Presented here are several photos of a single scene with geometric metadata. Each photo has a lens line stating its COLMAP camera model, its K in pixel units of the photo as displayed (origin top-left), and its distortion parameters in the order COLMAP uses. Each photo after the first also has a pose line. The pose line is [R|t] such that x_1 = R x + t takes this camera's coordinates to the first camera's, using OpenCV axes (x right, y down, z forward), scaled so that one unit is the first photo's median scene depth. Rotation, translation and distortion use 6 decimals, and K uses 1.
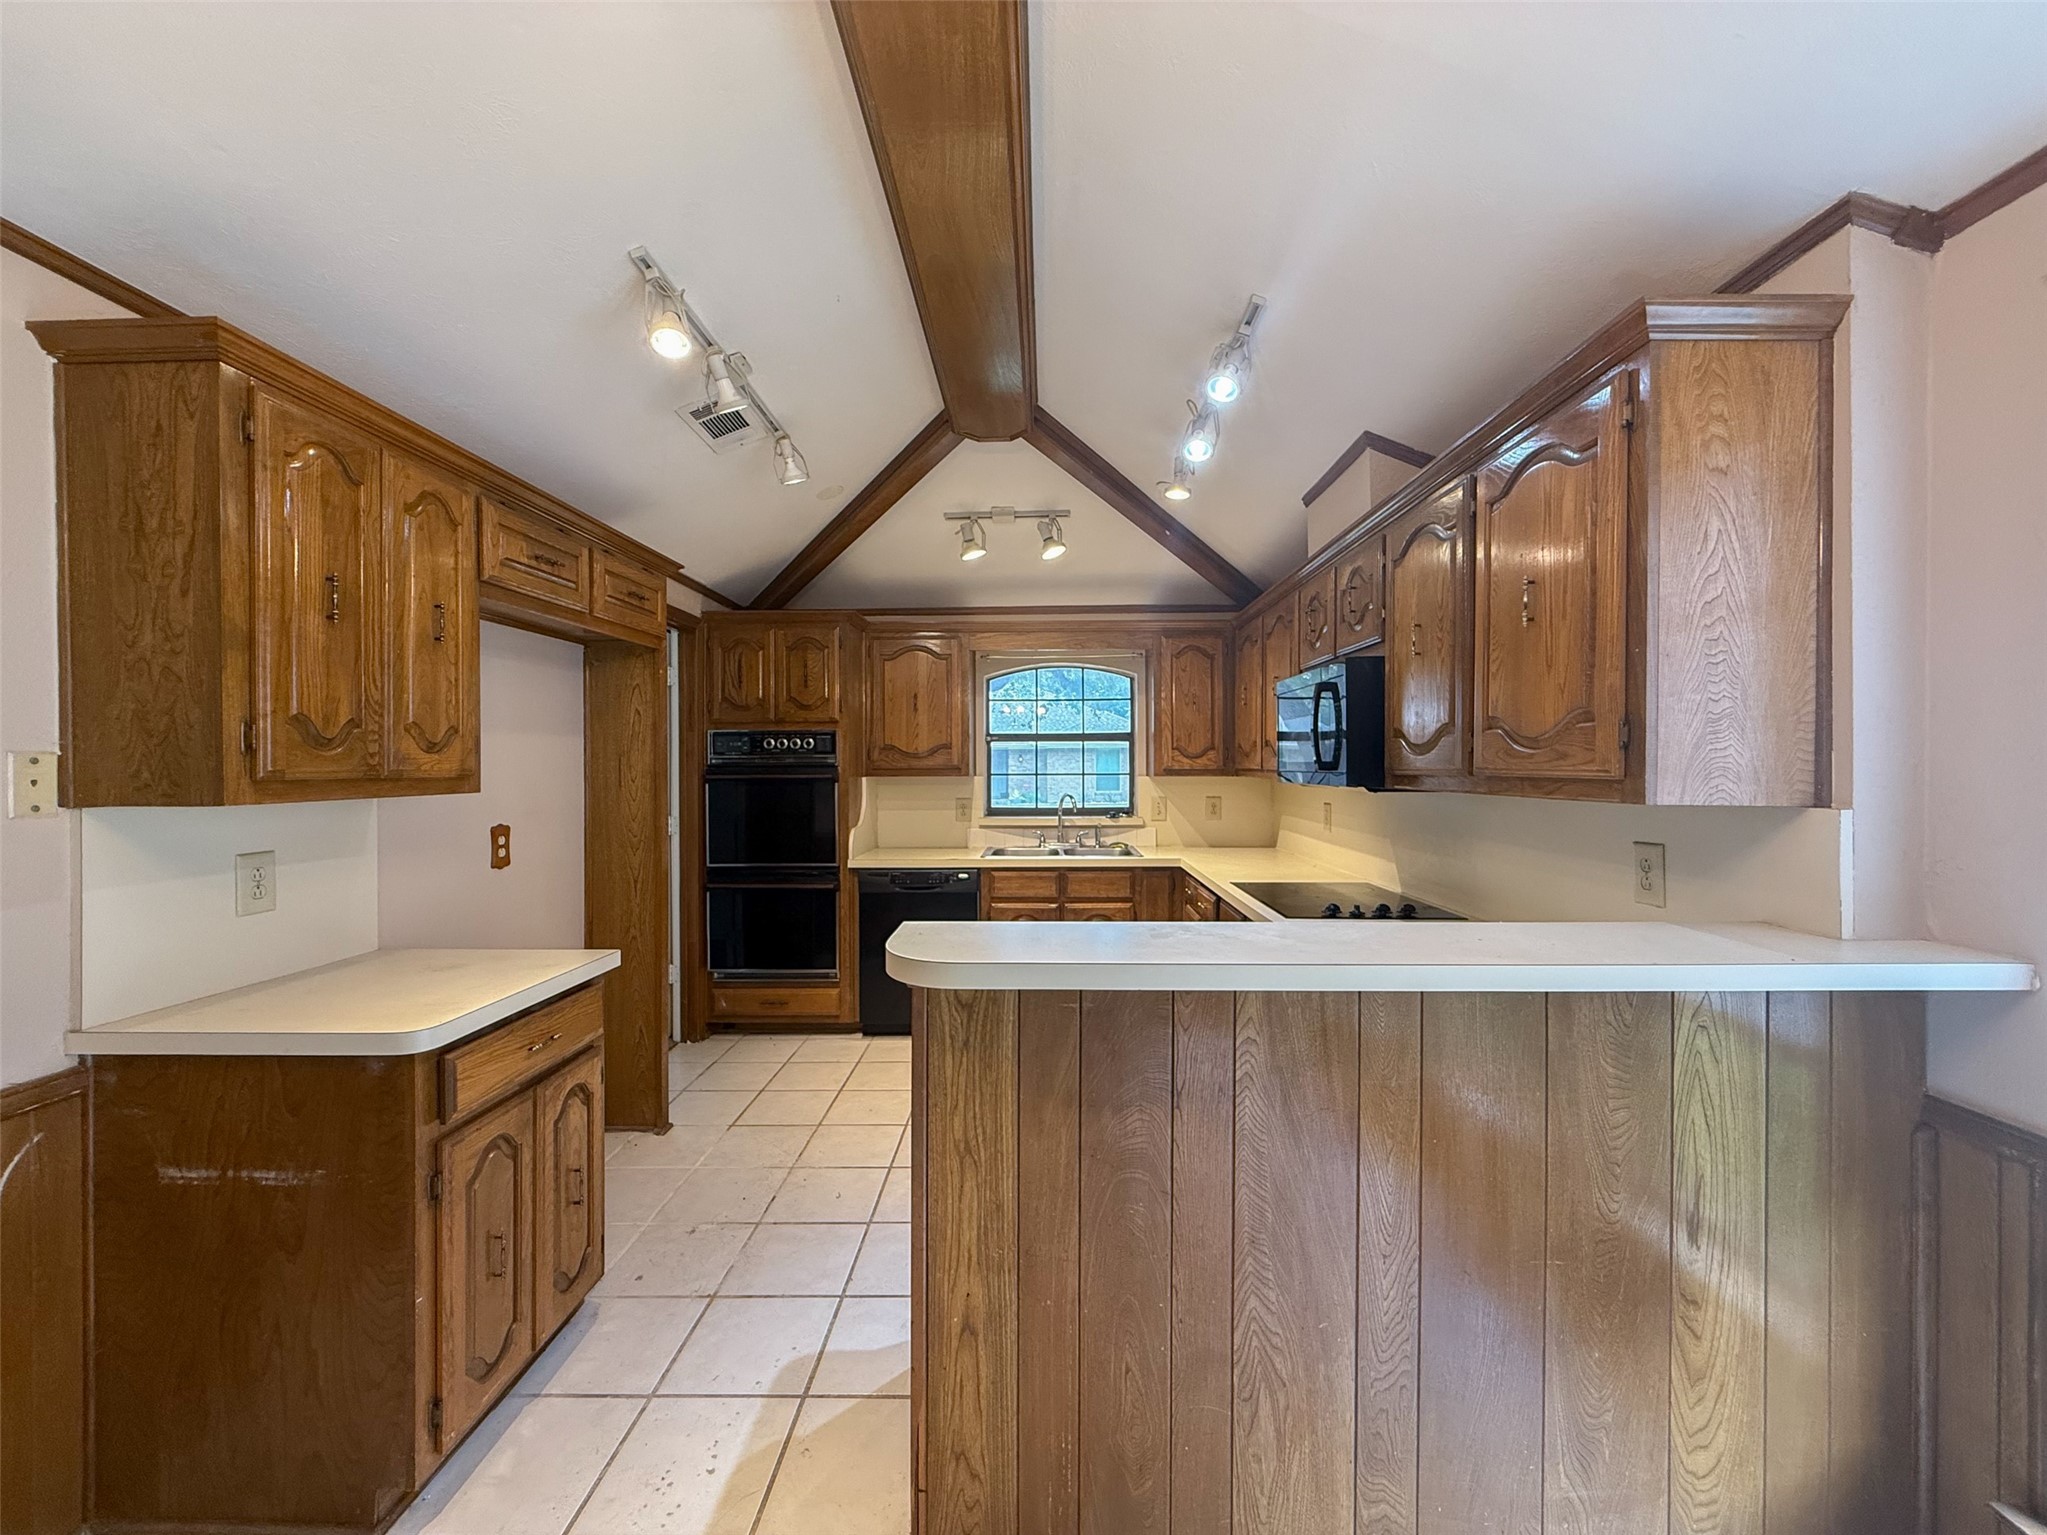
lens RADIAL K [[828.9, 0, 1019.5], [0, 828.9, 770.1], [0, 0, 1]] dist [0.000376, 0.000153]
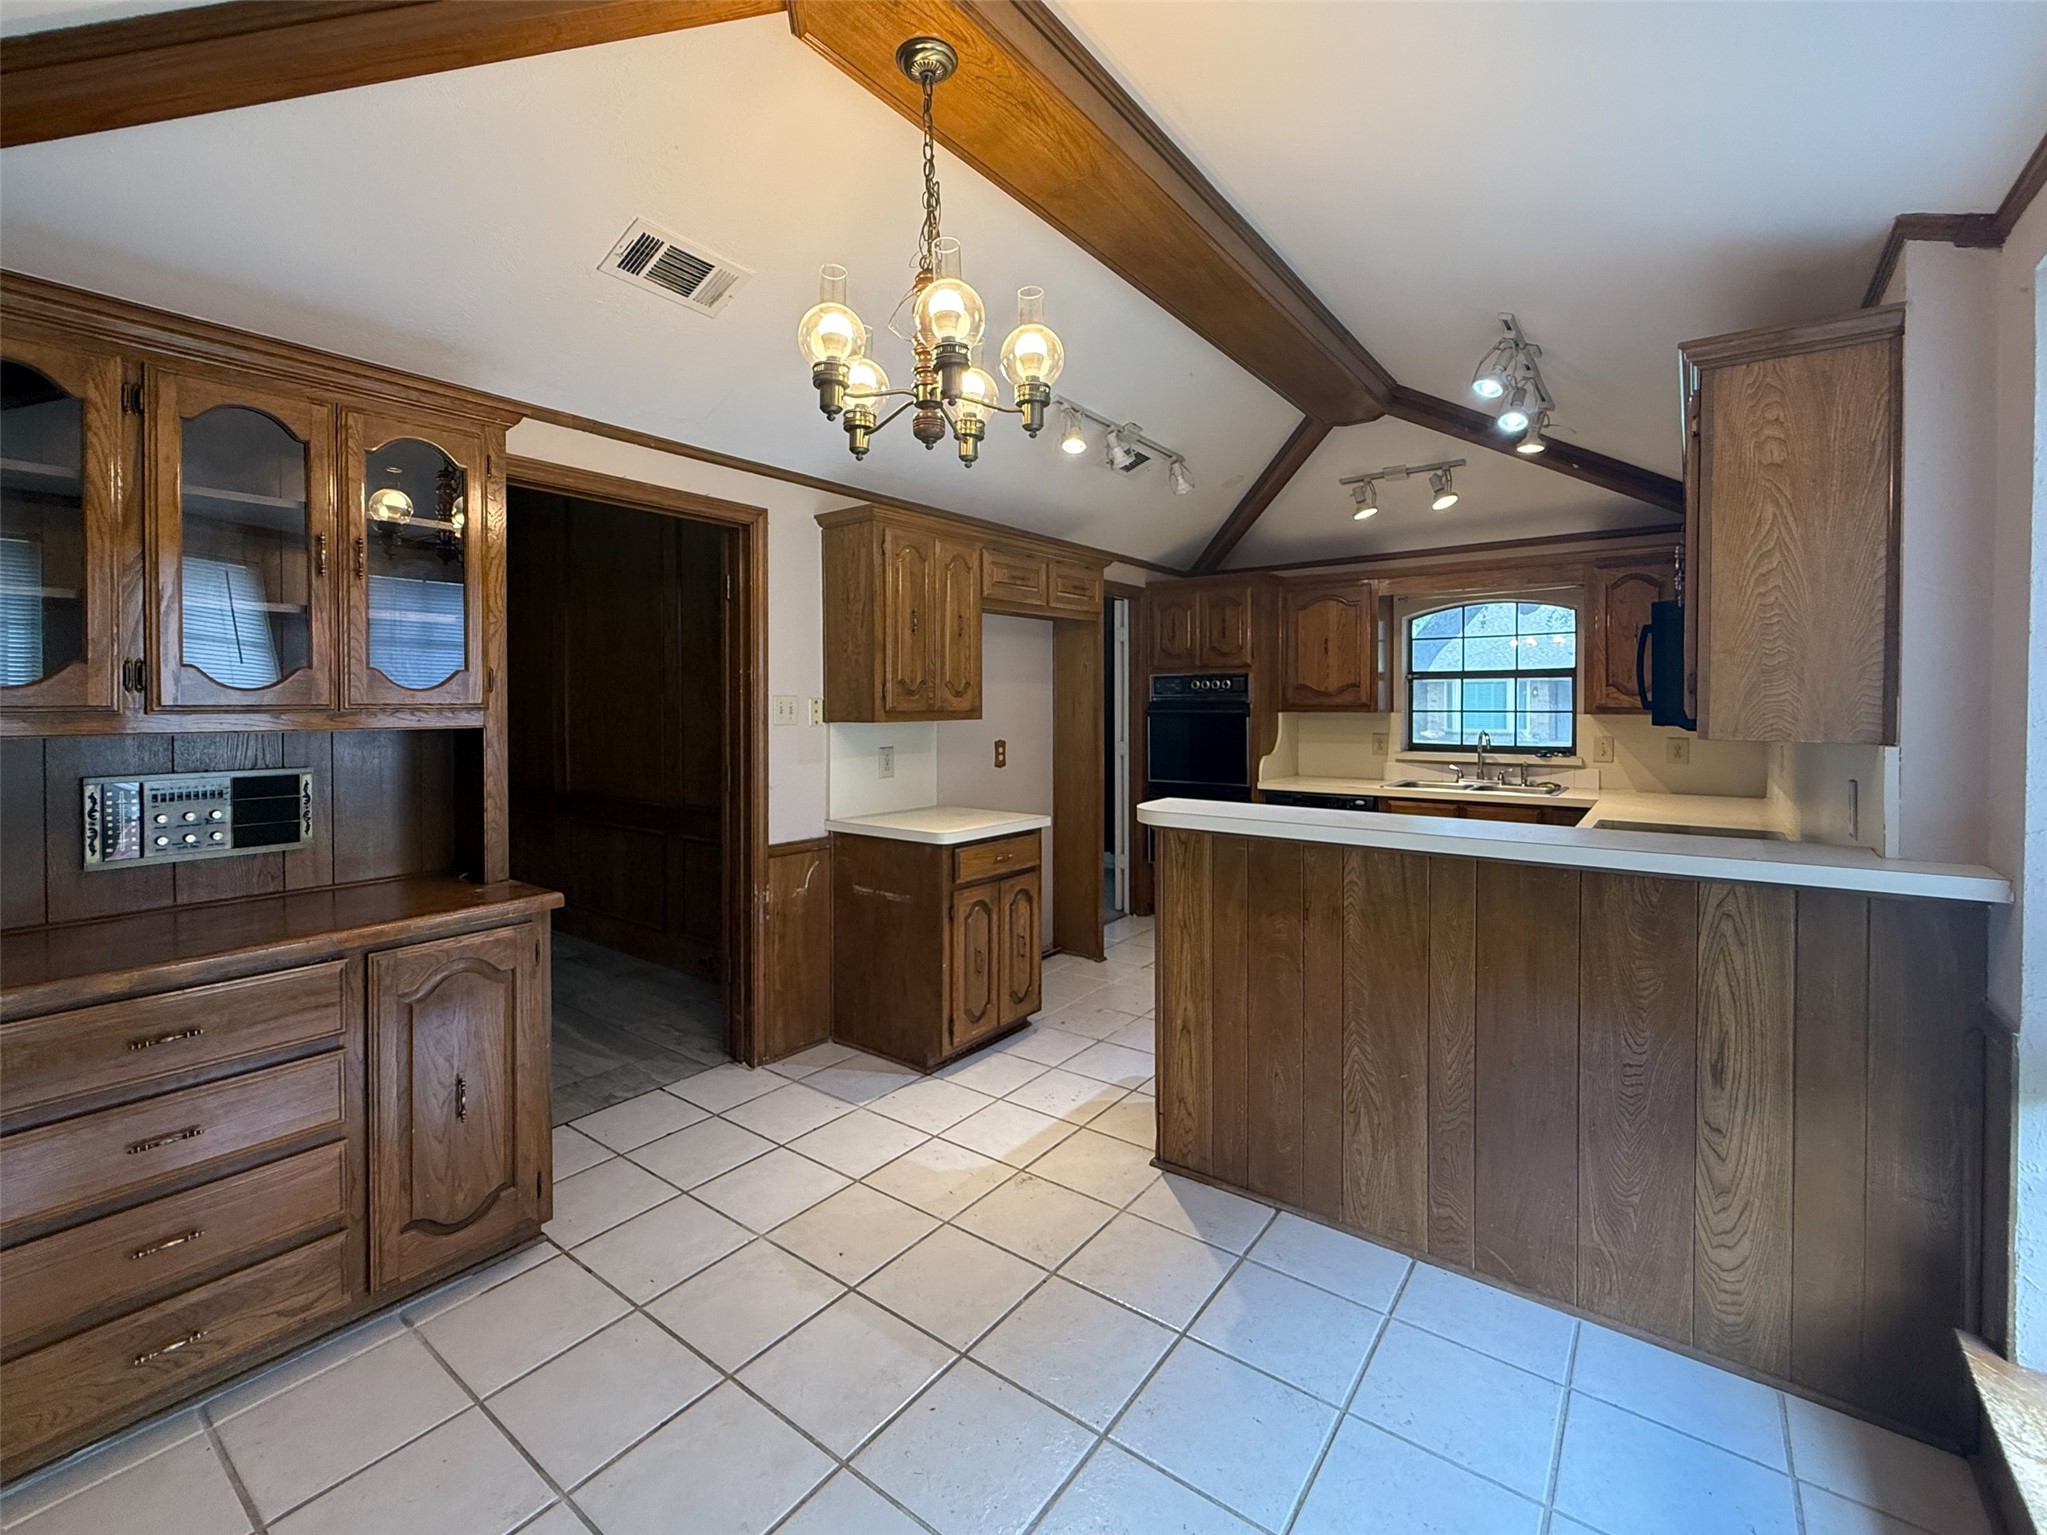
lens RADIAL K [[872.2, 0, 994.2], [0, 872.2, 716.4], [0, 0, 1]] dist [0.002318, 0.000174]
pose [[0.809993, 0.011085, -0.586335, 0.297772], [-0.003102, 0.999888, 0.014618, -0.004004], [0.586431, -0.010022, 0.809937, -0.313970]]
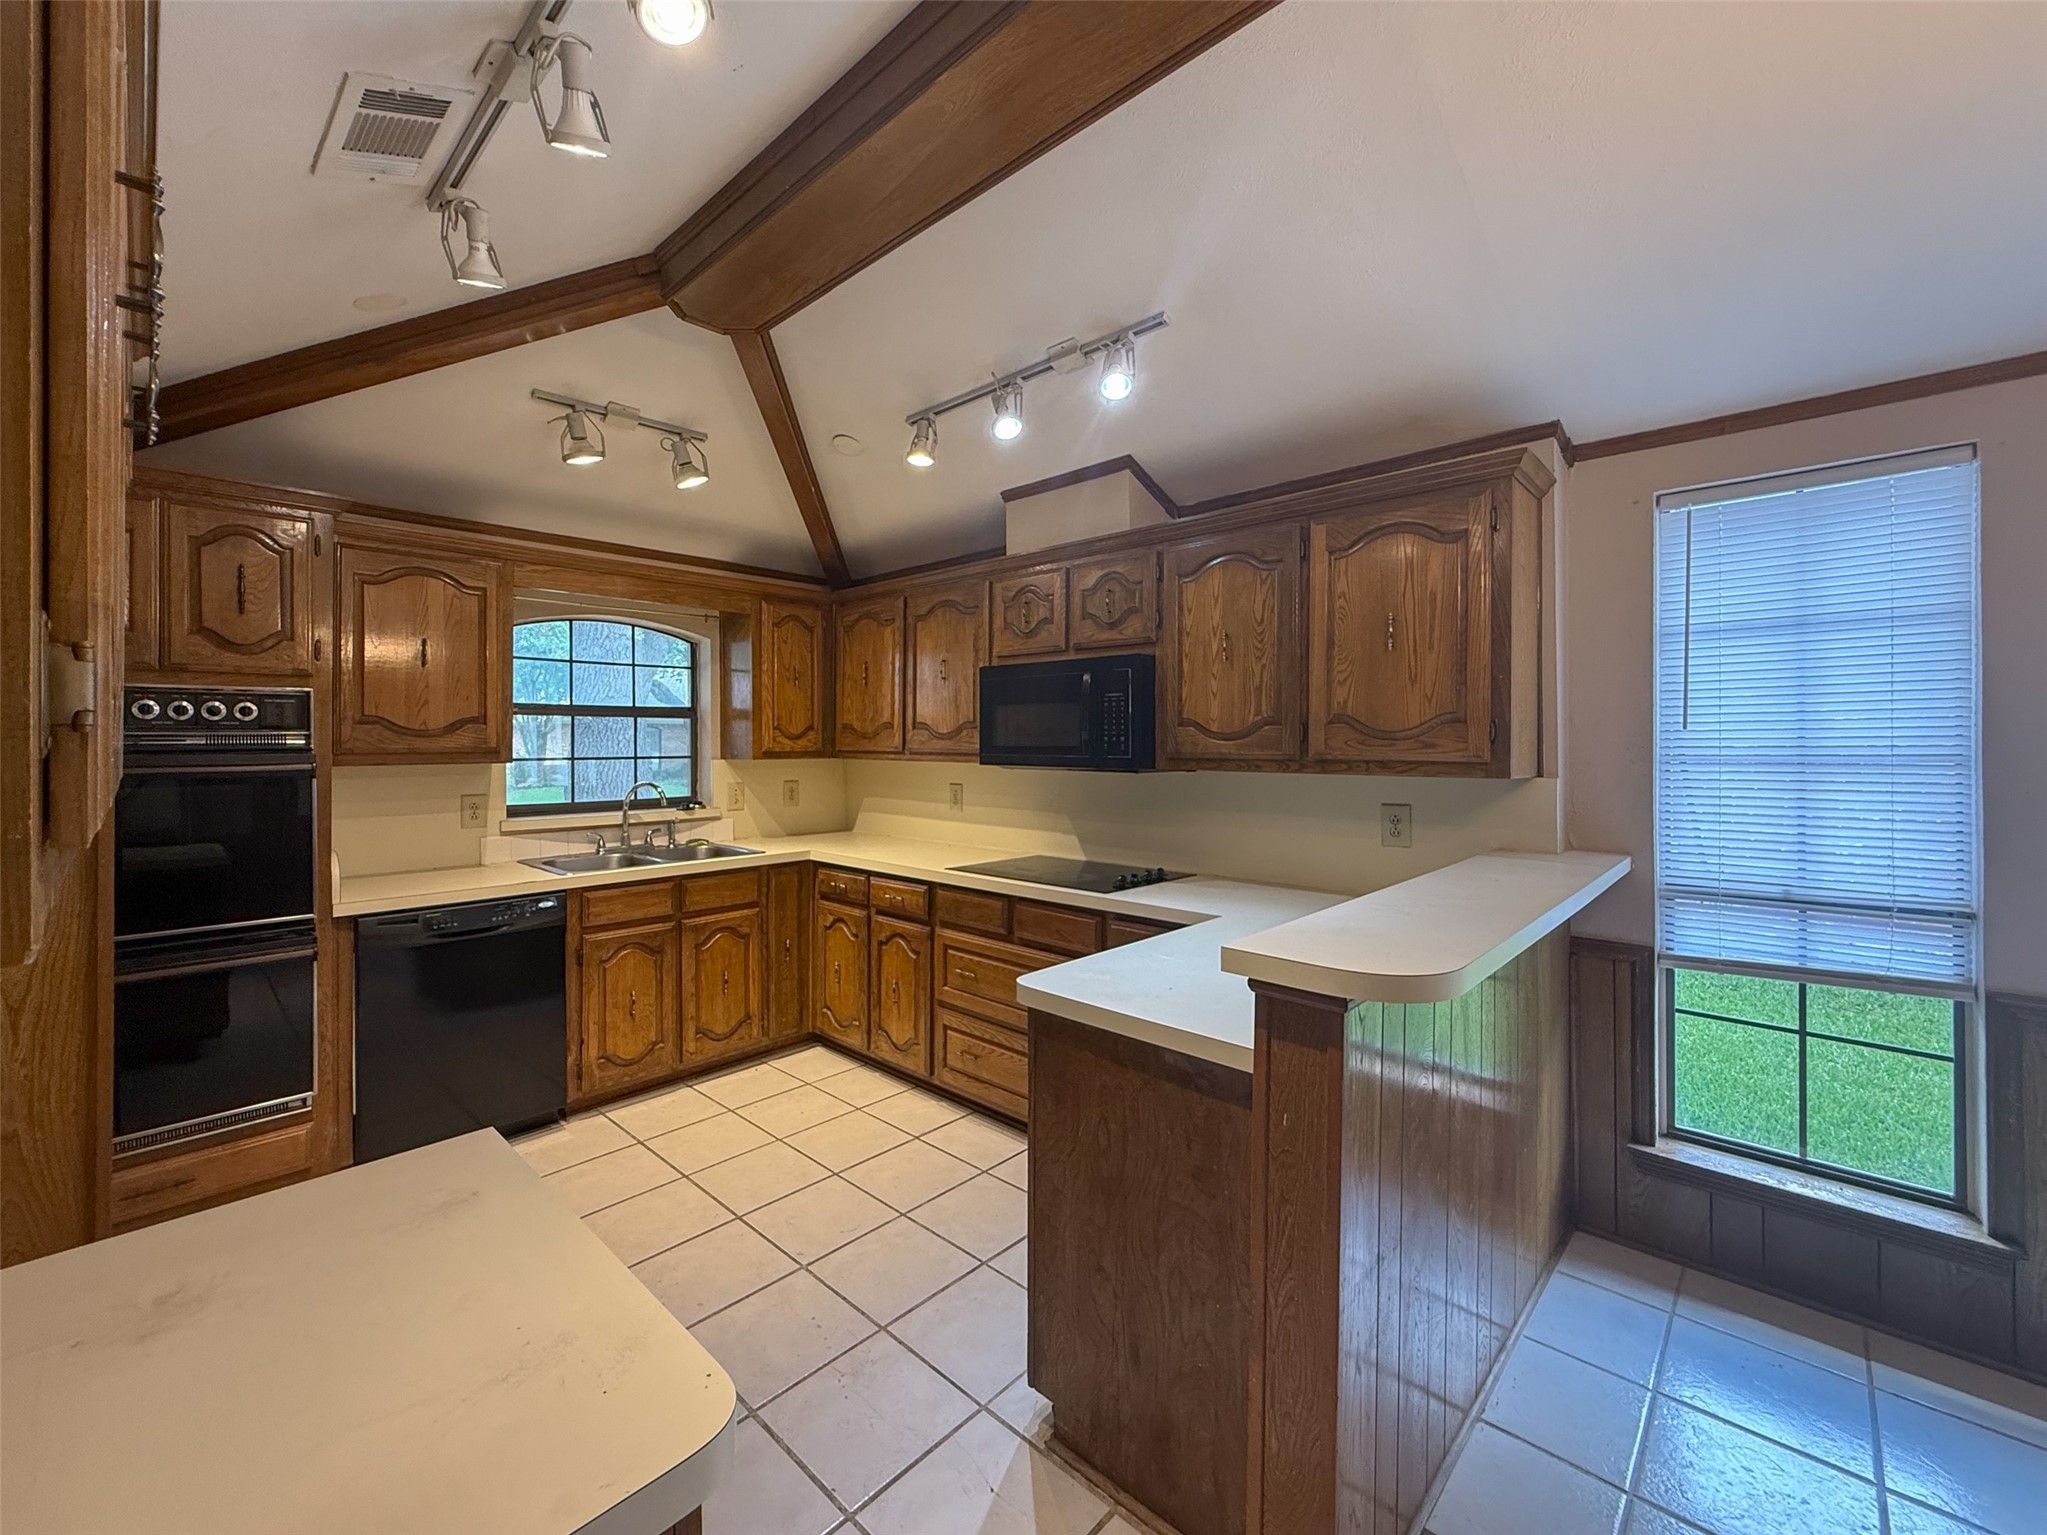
lens RADIAL K [[838.0, 0, 1031.2], [0, 838.0, 740.0], [0, 0, 1]] dist [0.000133, -0.000743]
pose [[0.667201, 0.003590, 0.744869, -0.441434], [0.002395, 0.999973, -0.006965, -0.009426], [-0.744874, 0.006431, 0.667175, 0.284425]]
